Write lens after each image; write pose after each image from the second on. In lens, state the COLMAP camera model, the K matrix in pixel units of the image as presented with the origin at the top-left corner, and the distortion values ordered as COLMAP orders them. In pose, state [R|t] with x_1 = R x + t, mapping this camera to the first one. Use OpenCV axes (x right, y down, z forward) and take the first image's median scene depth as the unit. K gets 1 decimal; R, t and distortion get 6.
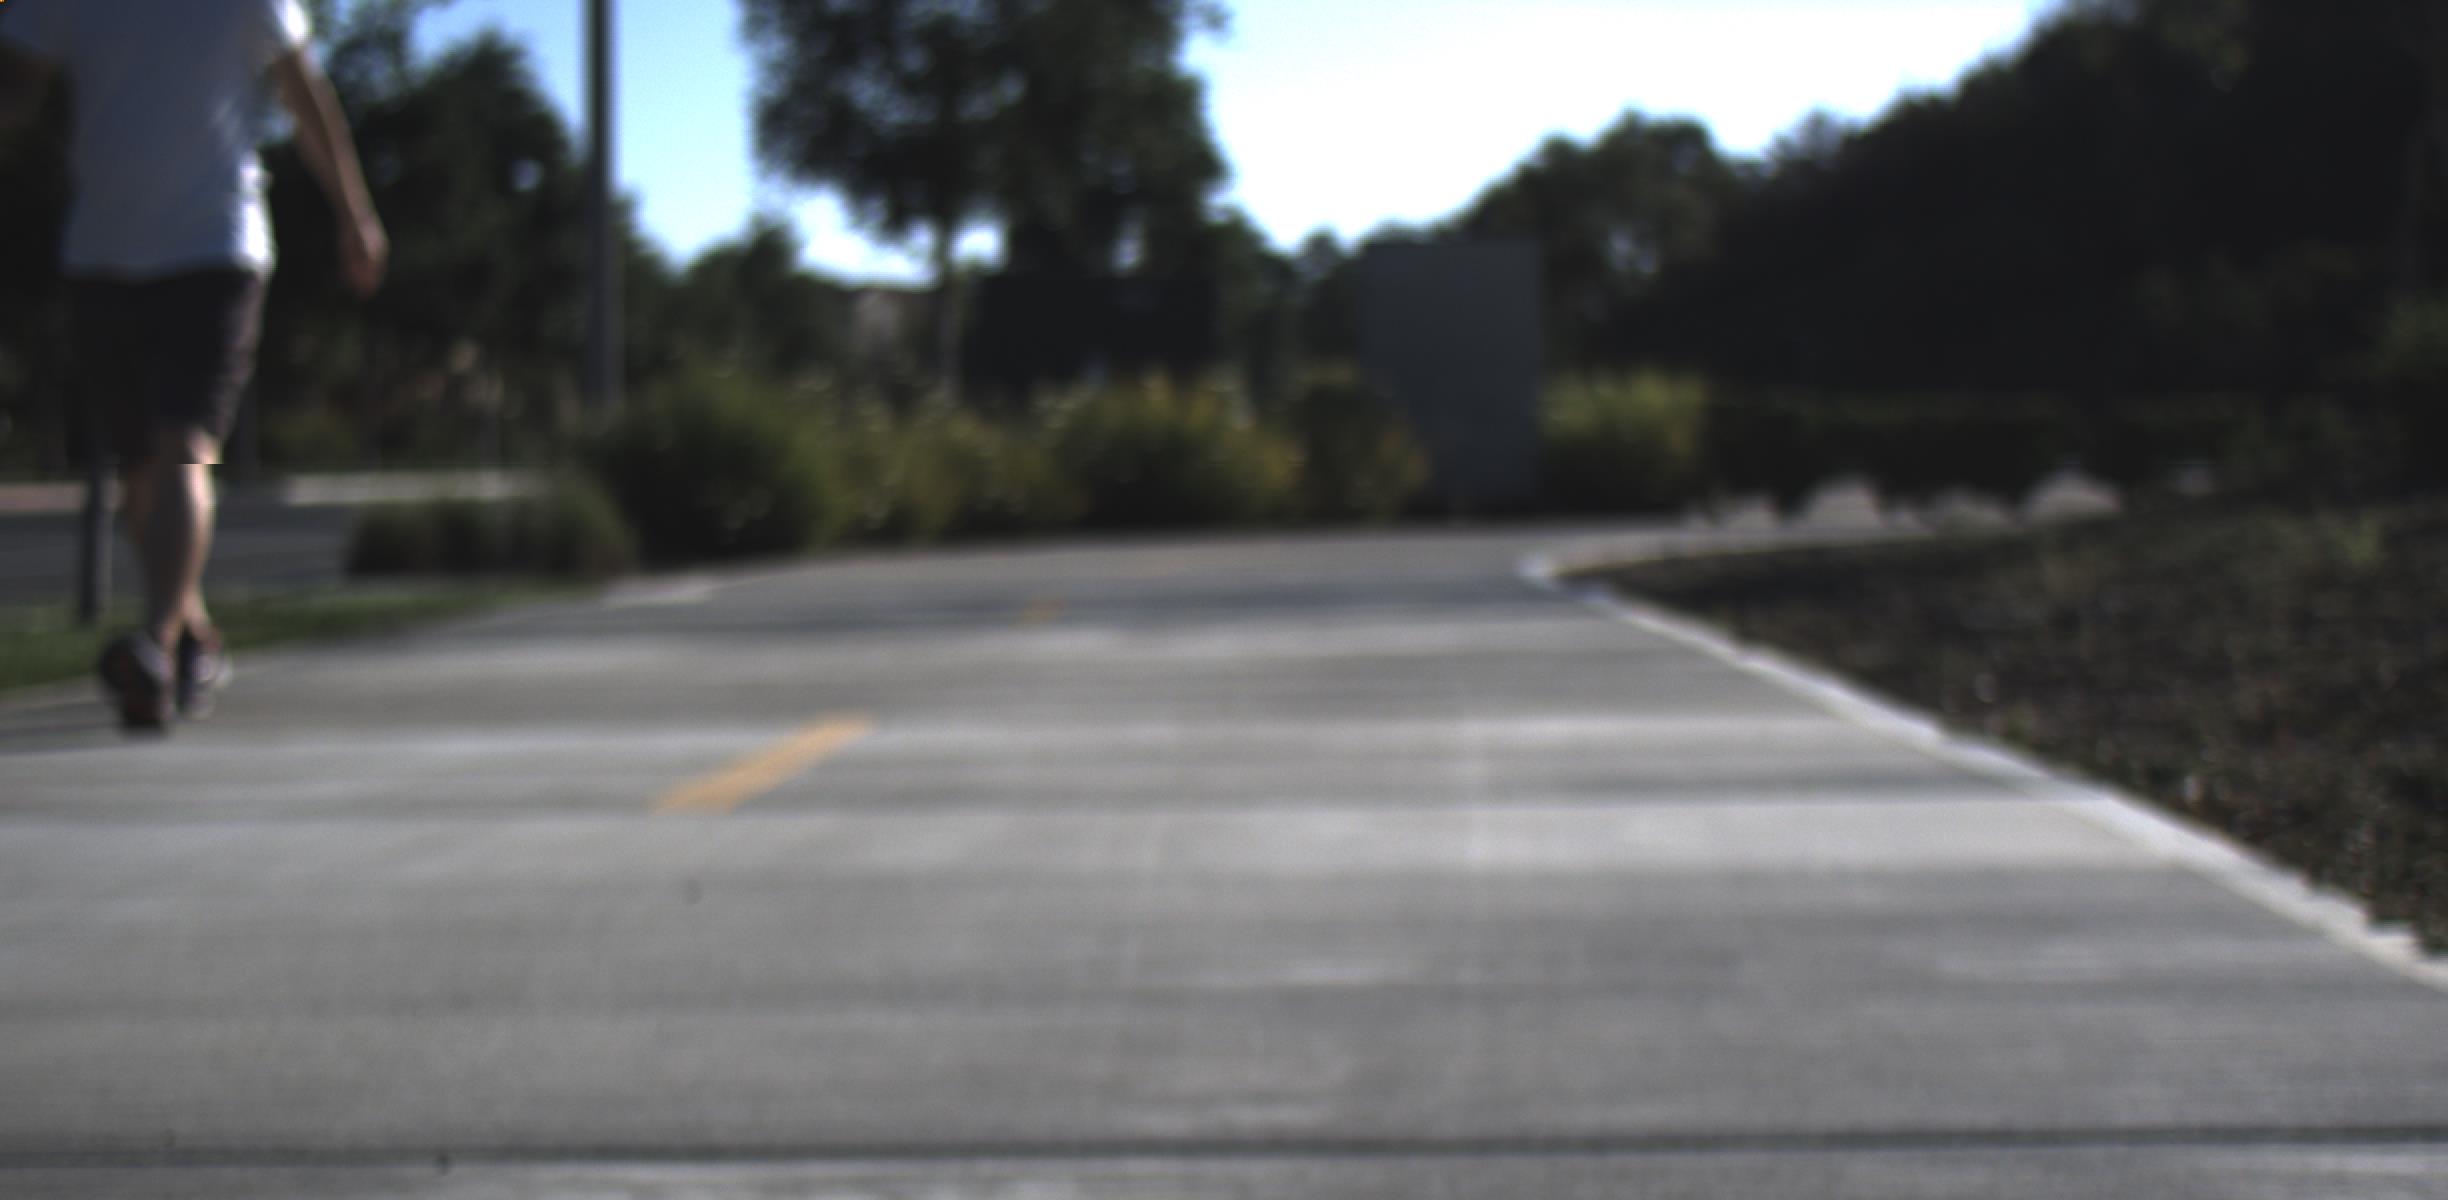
lens RADIAL K [[14167.3, 0, 1224.0], [0, 14167.3, 600.0], [0, 0, 1]] dist [2.274168, 26.025345]
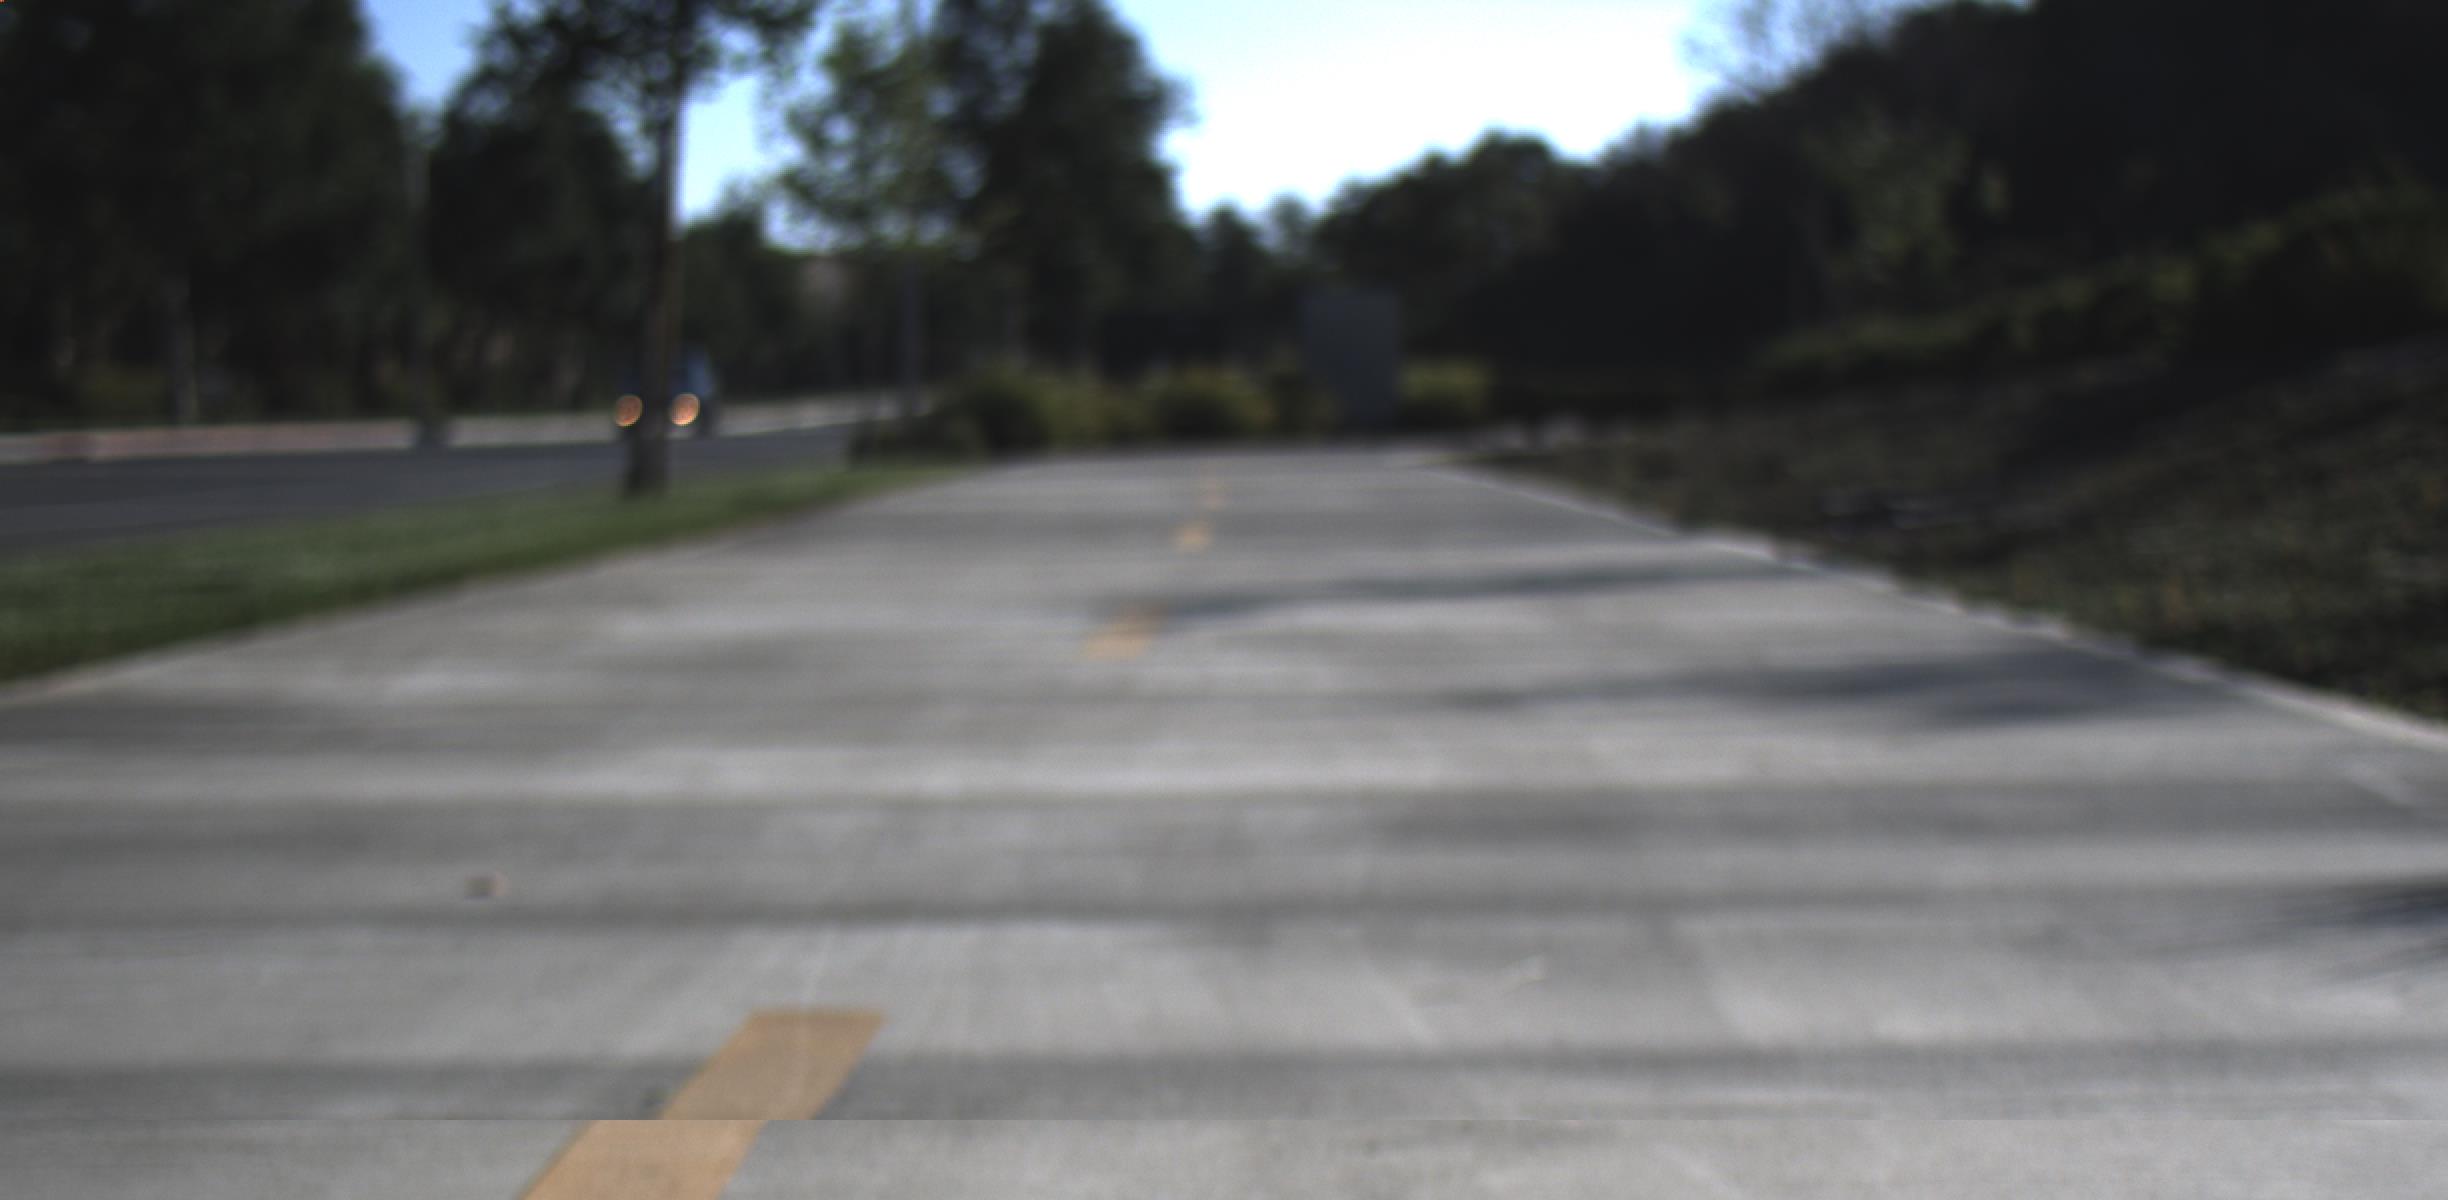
lens RADIAL K [[14167.3, 0, 1224.0], [0, 14167.3, 600.0], [0, 0, 1]] dist [2.274168, 26.025345]
pose [[0.999966, -0.001942, 0.007970, -0.009066], [0.001914, 0.999992, 0.003456, 0.005071], [-0.007977, -0.003441, 0.999962, -0.502114]]
